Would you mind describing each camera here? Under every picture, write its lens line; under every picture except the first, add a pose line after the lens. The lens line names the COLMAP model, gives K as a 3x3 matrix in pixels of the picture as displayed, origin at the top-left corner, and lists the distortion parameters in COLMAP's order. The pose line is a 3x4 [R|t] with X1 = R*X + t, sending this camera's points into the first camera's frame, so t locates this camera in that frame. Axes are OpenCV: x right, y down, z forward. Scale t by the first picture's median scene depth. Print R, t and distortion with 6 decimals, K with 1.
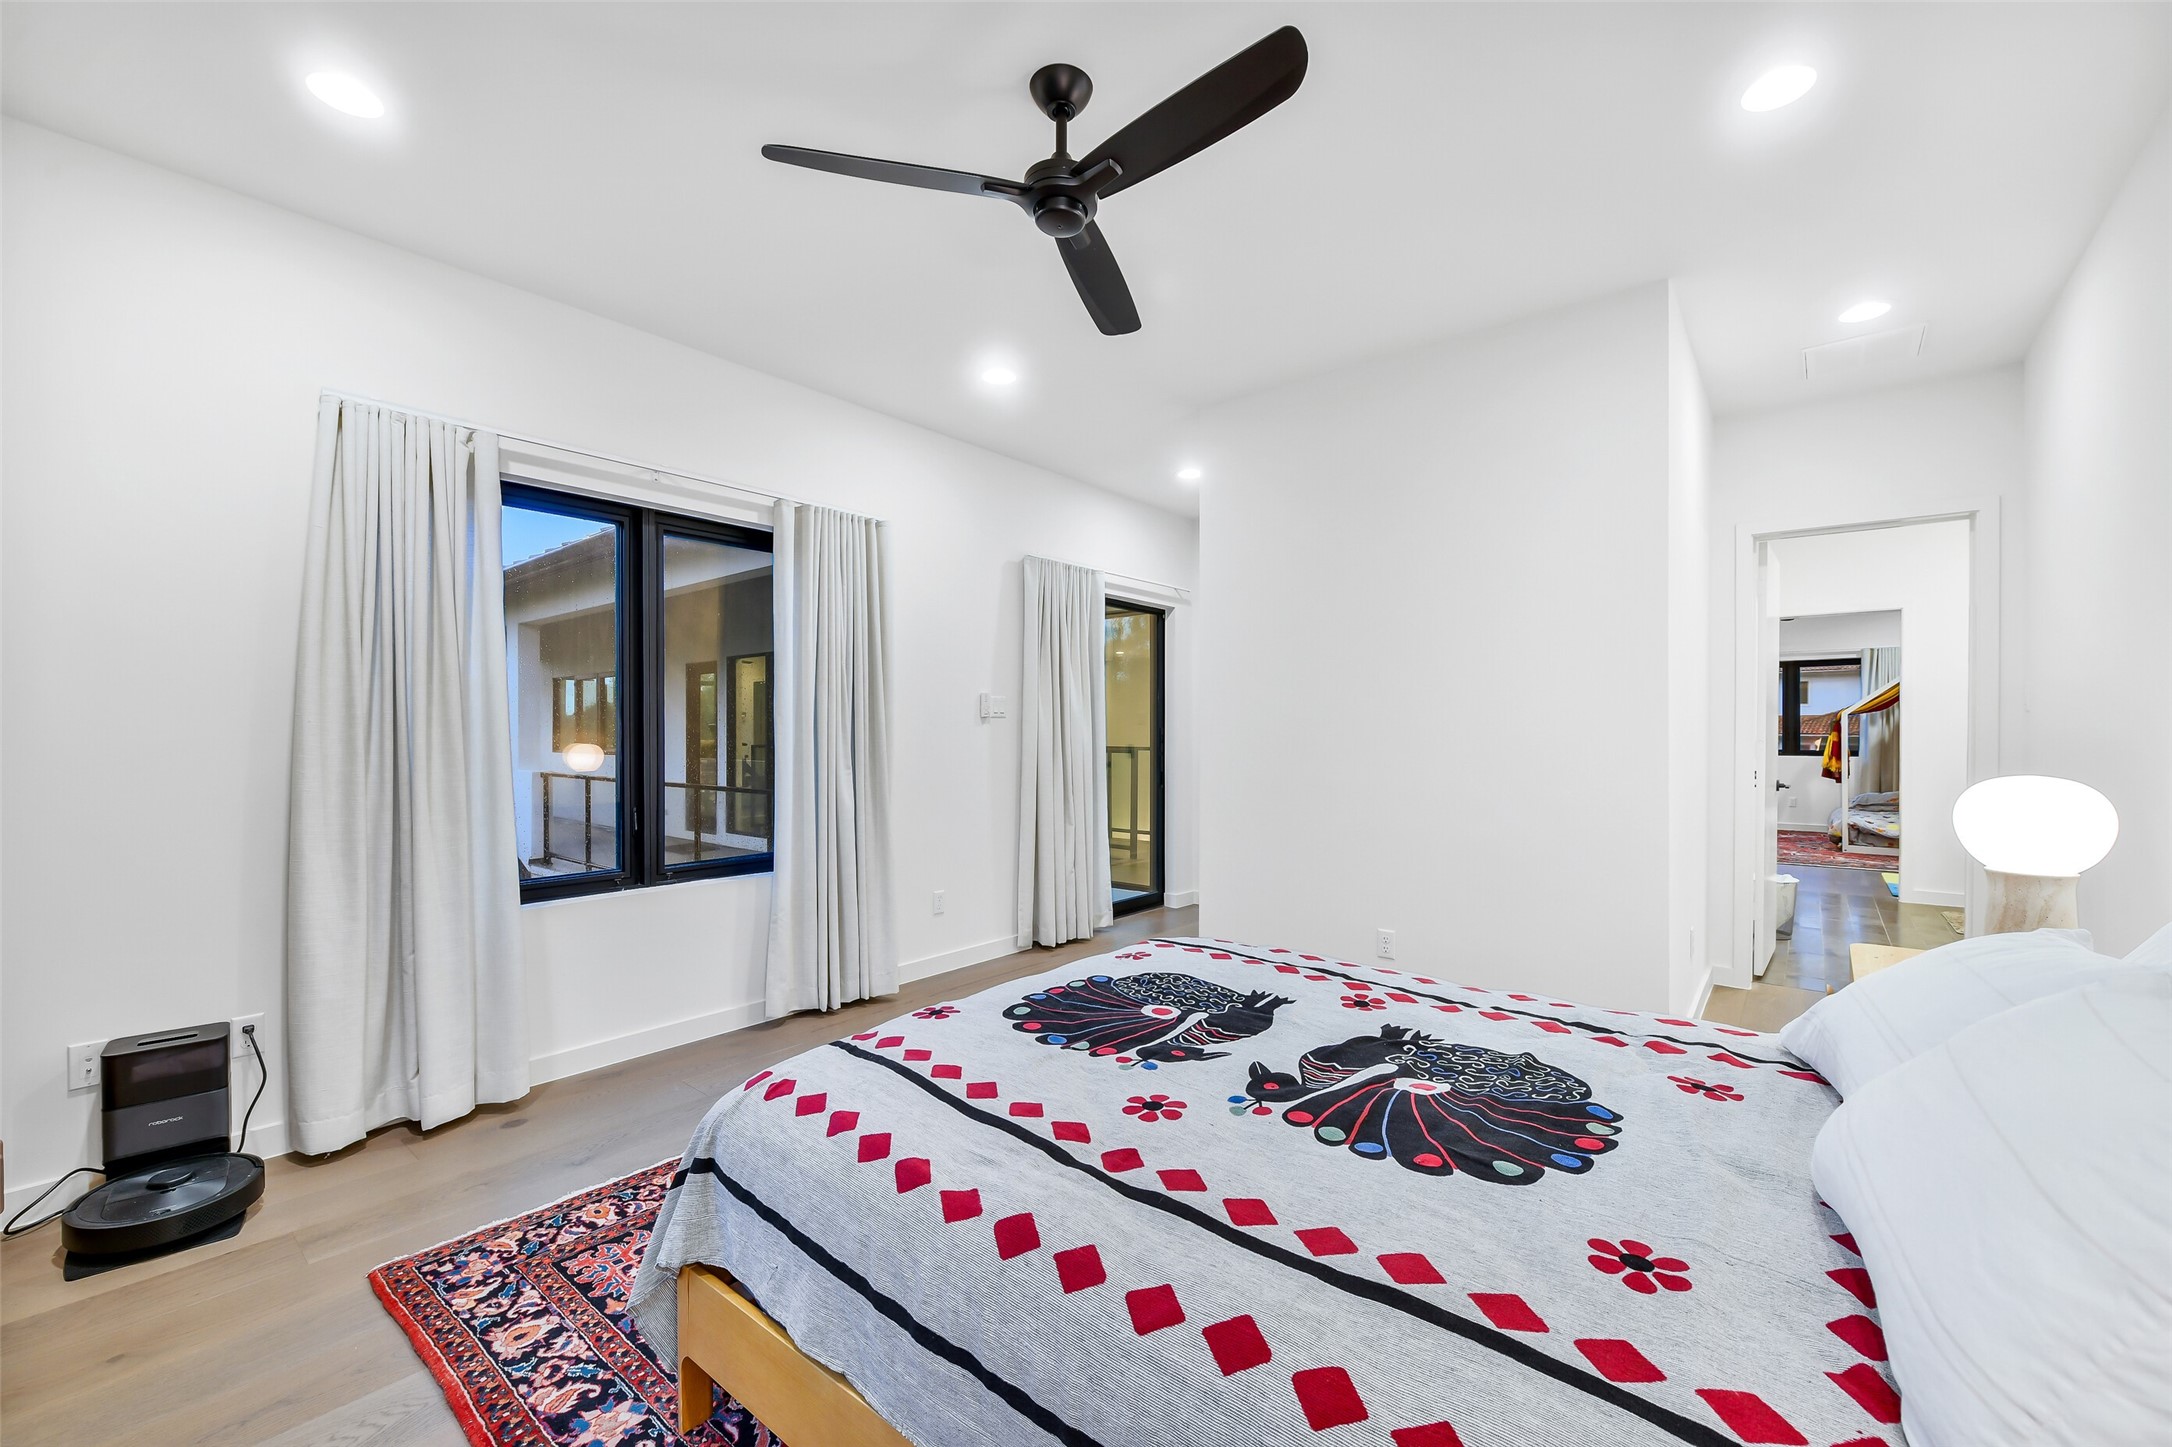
lens RADIAL K [[863.1, 0, 1082.0], [0, 863.1, 730.0], [0, 0, 1]] dist [-0.012788, -0.000054]
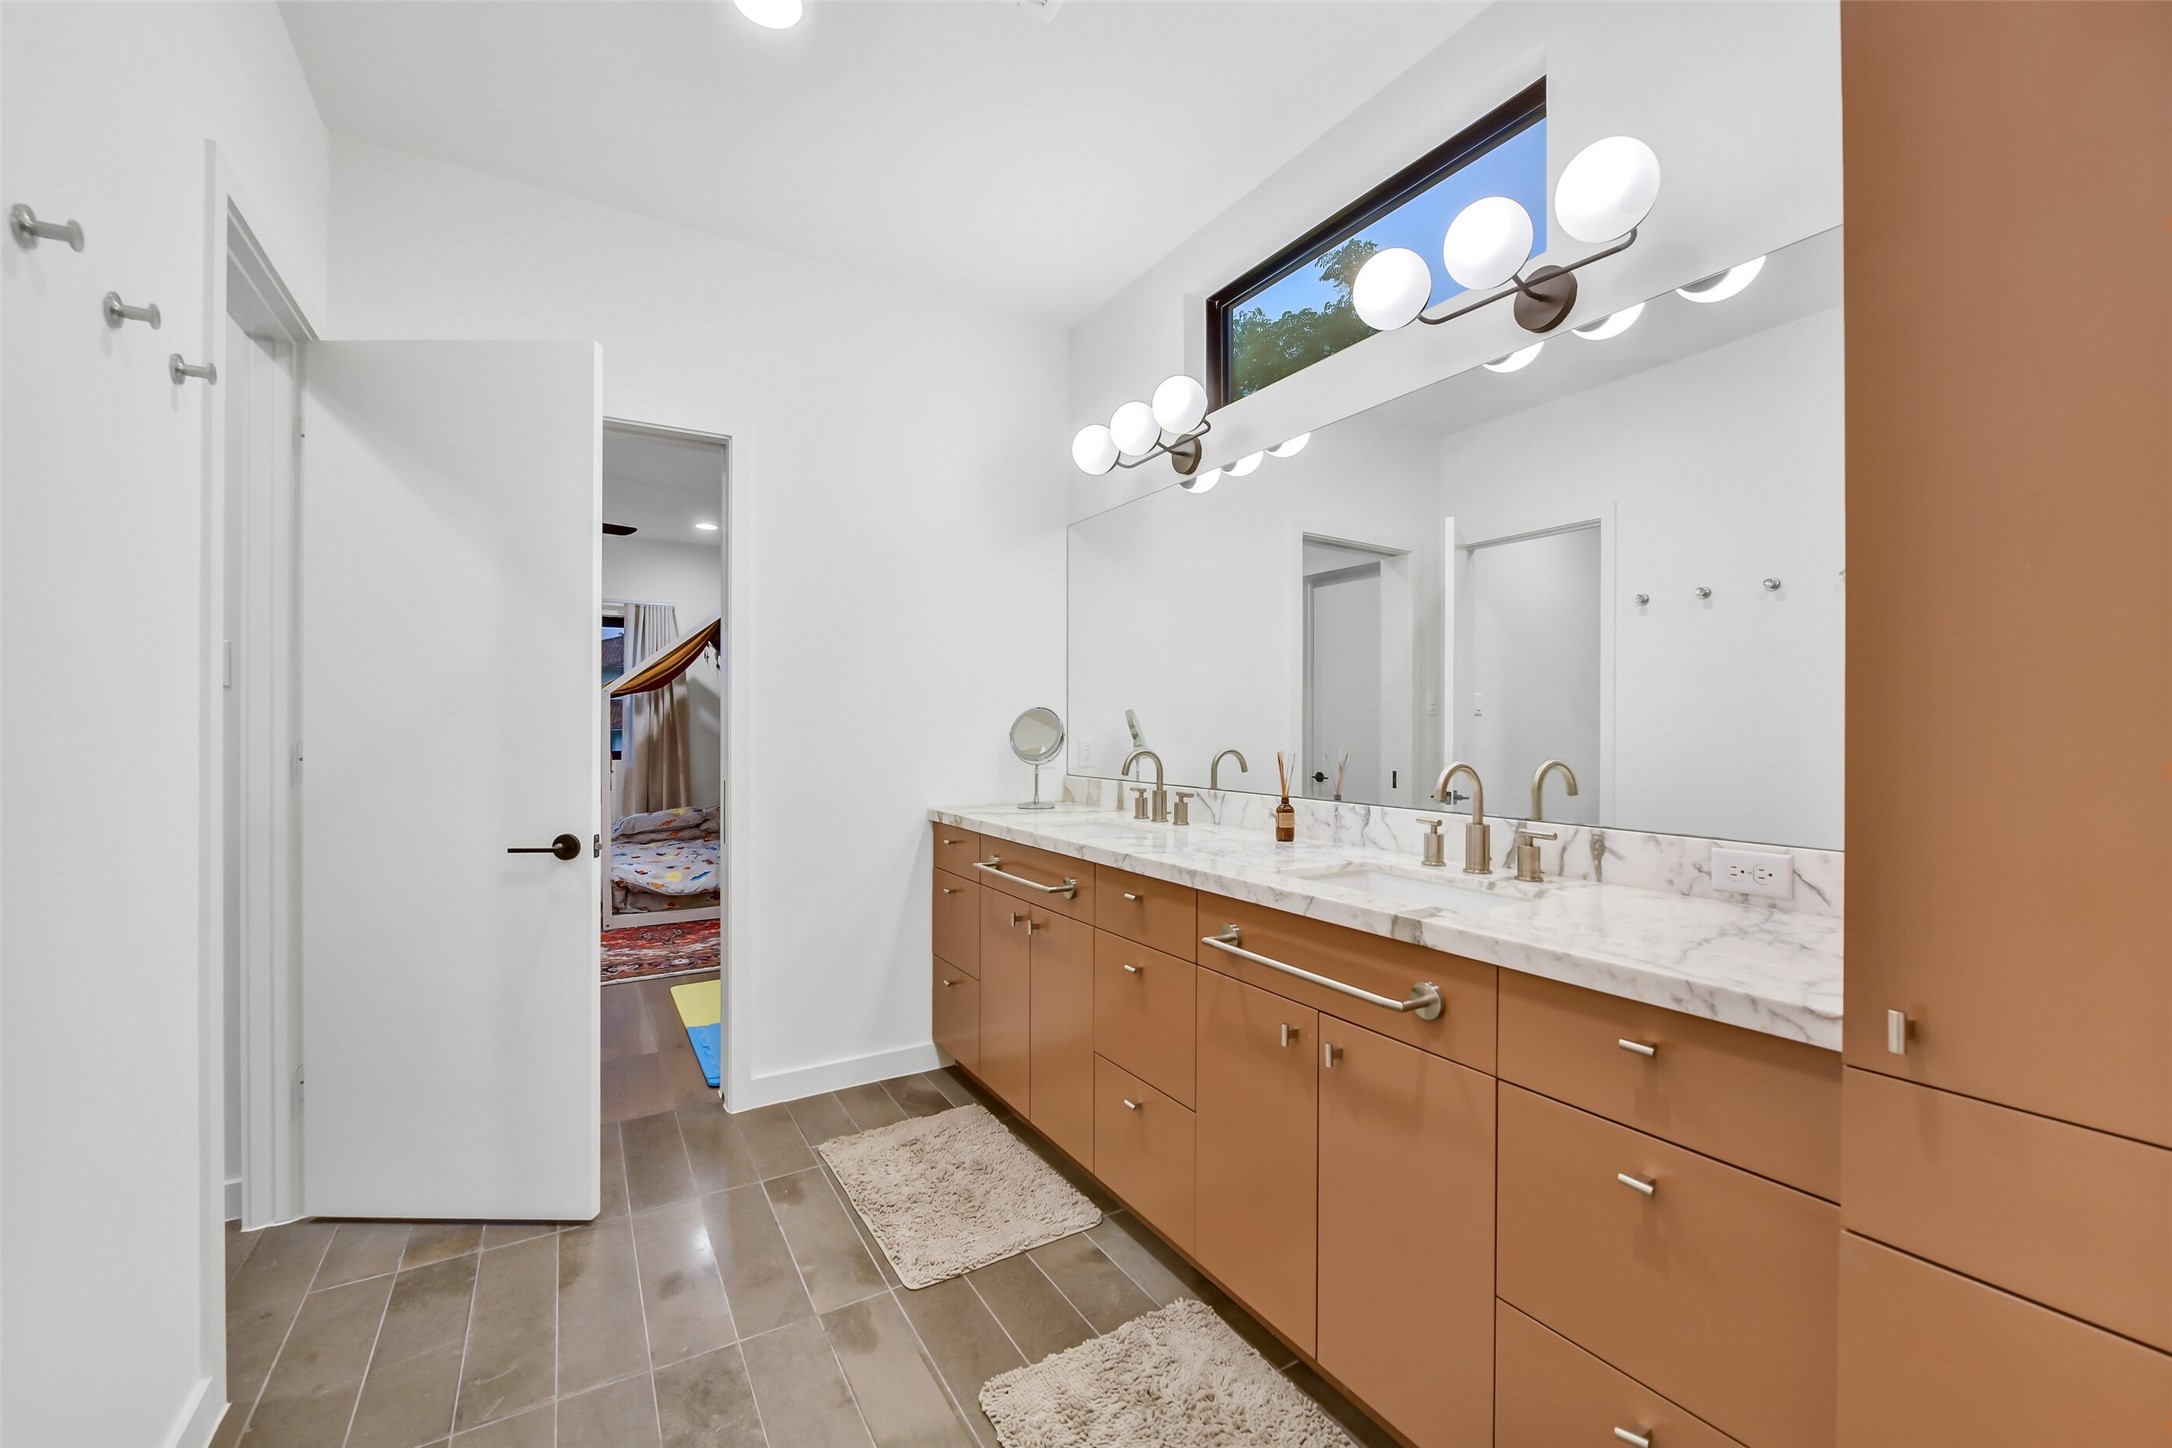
lens RADIAL K [[863.1, 0, 1084.8], [0, 863.1, 724.7], [0, 0, 1]] dist [-0.012788, -0.000054]
pose [[0.317068, -0.001888, 0.948401, 0.443306], [-0.001448, 0.999996, 0.002474, 0.001797], [-0.948402, -0.002158, 0.317064, 0.507341]]
